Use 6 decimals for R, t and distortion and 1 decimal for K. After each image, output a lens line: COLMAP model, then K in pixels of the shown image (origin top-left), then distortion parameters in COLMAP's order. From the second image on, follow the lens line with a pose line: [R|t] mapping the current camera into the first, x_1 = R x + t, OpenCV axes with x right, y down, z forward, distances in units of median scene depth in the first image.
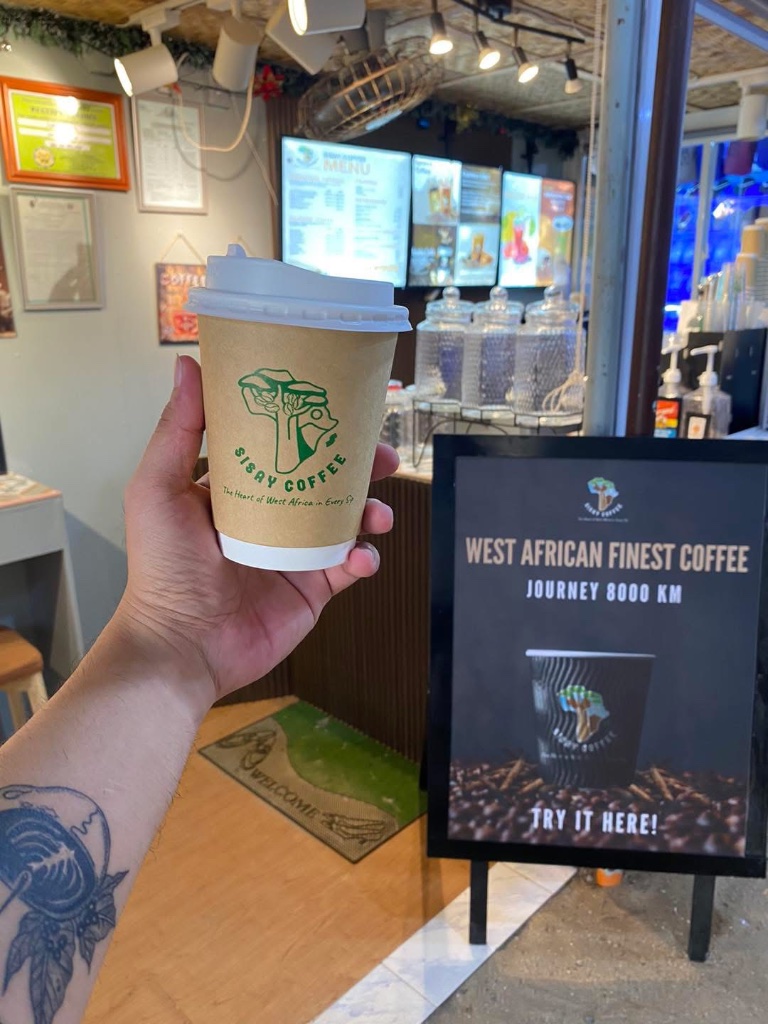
lens RADIAL K [[791.6, 0, 386.2], [0, 791.6, 529.3], [0, 0, 1]] dist [-0.004515, -0.003748]
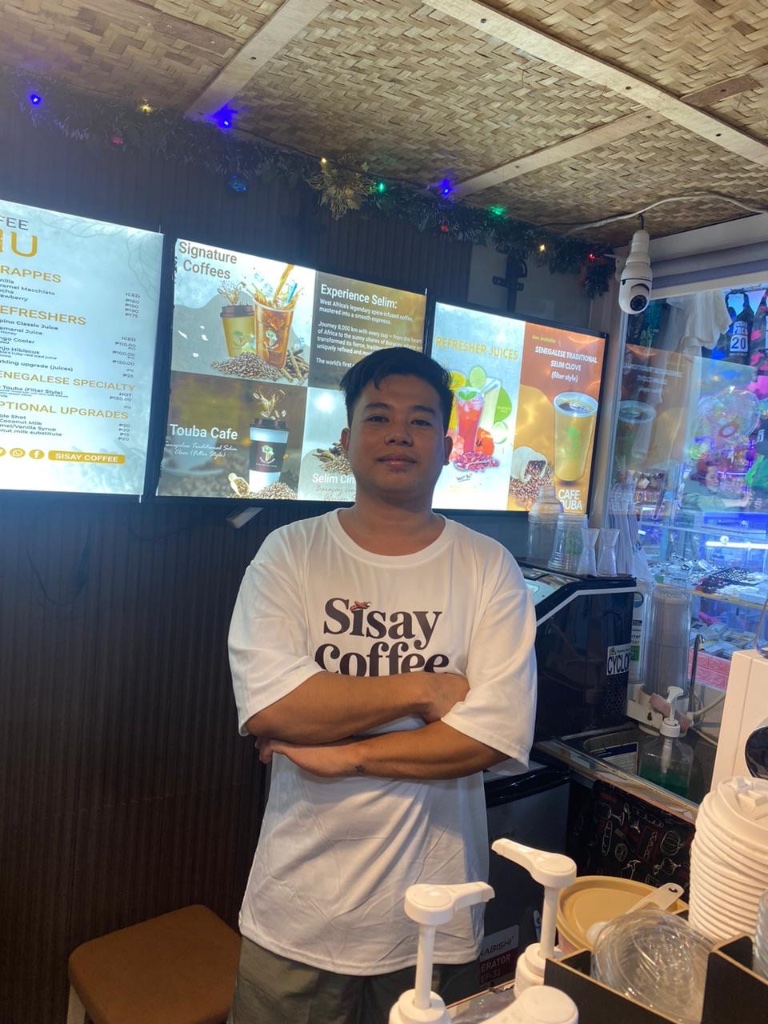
lens RADIAL K [[791.6, 0, 386.2], [0, 791.6, 529.3], [0, 0, 1]] dist [-0.004515, -0.003748]
pose [[0.974167, 0.107675, -0.198506, 0.246048], [-0.147065, 0.969552, -0.195810, -0.208841], [0.171378, 0.219945, 0.960340, 0.553731]]
